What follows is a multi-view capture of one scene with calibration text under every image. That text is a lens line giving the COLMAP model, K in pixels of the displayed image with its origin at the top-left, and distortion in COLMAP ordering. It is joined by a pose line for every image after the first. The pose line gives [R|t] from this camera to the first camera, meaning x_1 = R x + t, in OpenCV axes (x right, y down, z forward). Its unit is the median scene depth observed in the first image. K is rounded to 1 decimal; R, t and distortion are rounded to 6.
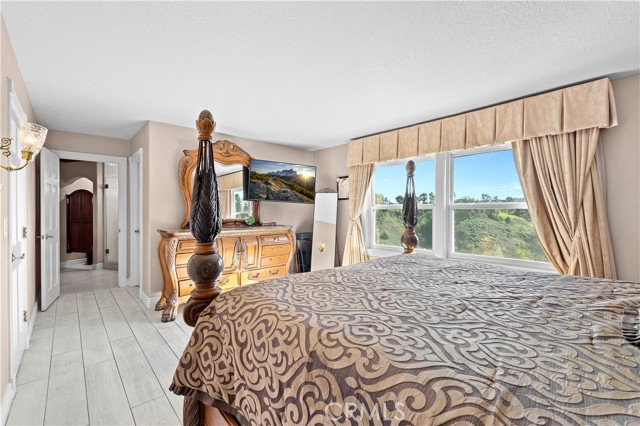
lens RADIAL K [[282.0, 0, 320.0], [0, 282.0, 213.0], [0, 0, 1]] dist [0.000974, 0.000116]
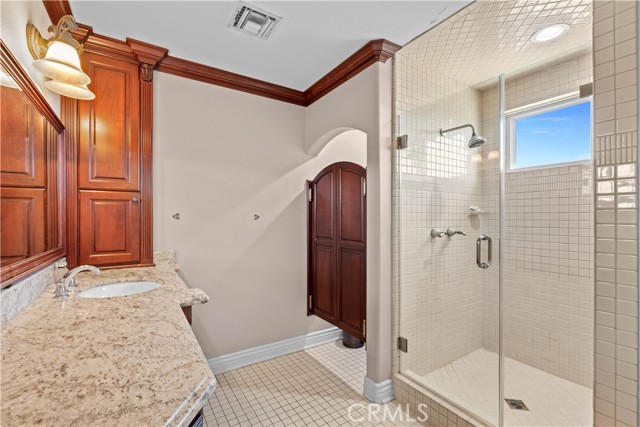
lens RADIAL K [[282.0, 0, 320.0], [0, 282.0, 213.5], [0, 0, 1]] dist [0.000974, 0.000116]
pose [[0.774826, -0.001292, -0.632173, -0.635102], [-0.003971, 0.999968, -0.006912, -0.011313], [0.632162, 0.007866, 0.774796, 0.704537]]
